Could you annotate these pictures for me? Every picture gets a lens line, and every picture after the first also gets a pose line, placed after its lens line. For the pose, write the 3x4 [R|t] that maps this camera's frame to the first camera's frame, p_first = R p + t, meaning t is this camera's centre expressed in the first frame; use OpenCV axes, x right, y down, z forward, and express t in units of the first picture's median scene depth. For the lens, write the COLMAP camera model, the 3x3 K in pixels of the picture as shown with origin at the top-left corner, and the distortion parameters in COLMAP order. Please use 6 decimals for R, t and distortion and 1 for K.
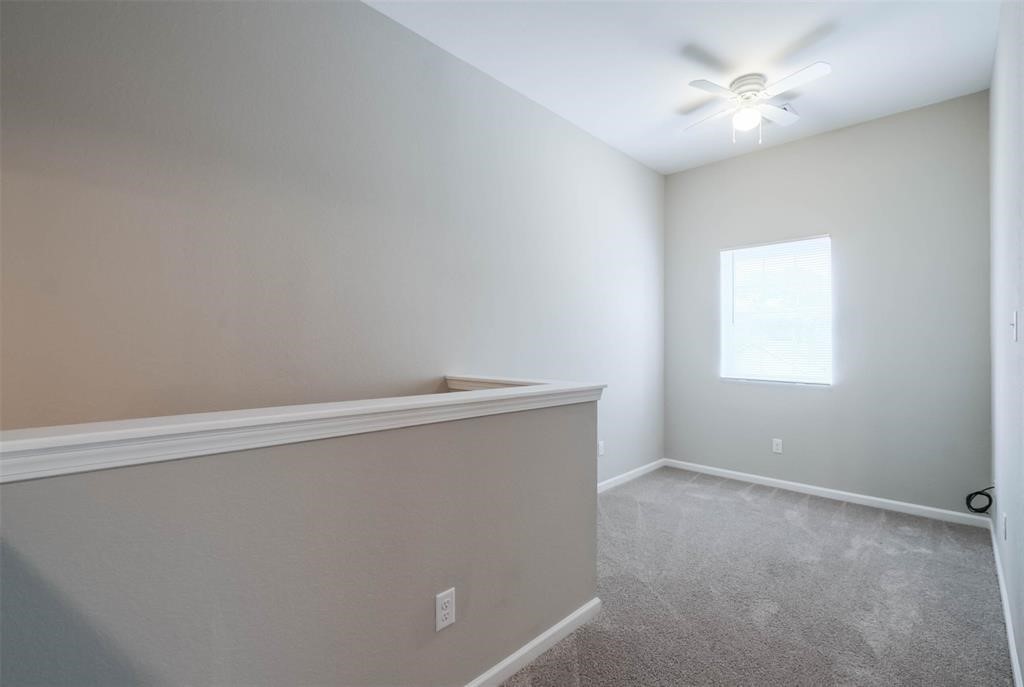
lens RADIAL K [[458.8, 0, 513.2], [0, 458.8, 338.1], [0, 0, 1]] dist [0.001878, 0.000136]
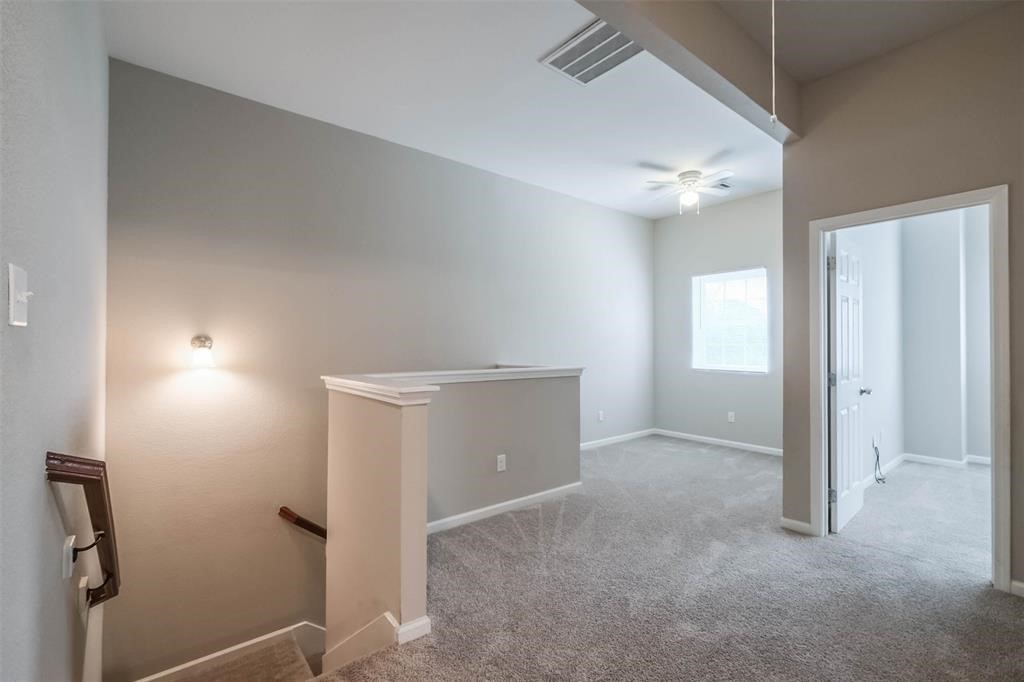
lens RADIAL K [[447.5, 0, 506.6], [0, 447.5, 342.0], [0, 0, 1]] dist [-0.002738, 0.000775]
pose [[0.994827, -0.005344, -0.101446, 0.049129], [0.006228, 0.999945, 0.008404, -0.011409], [0.101396, -0.008993, 0.994806, -0.549204]]
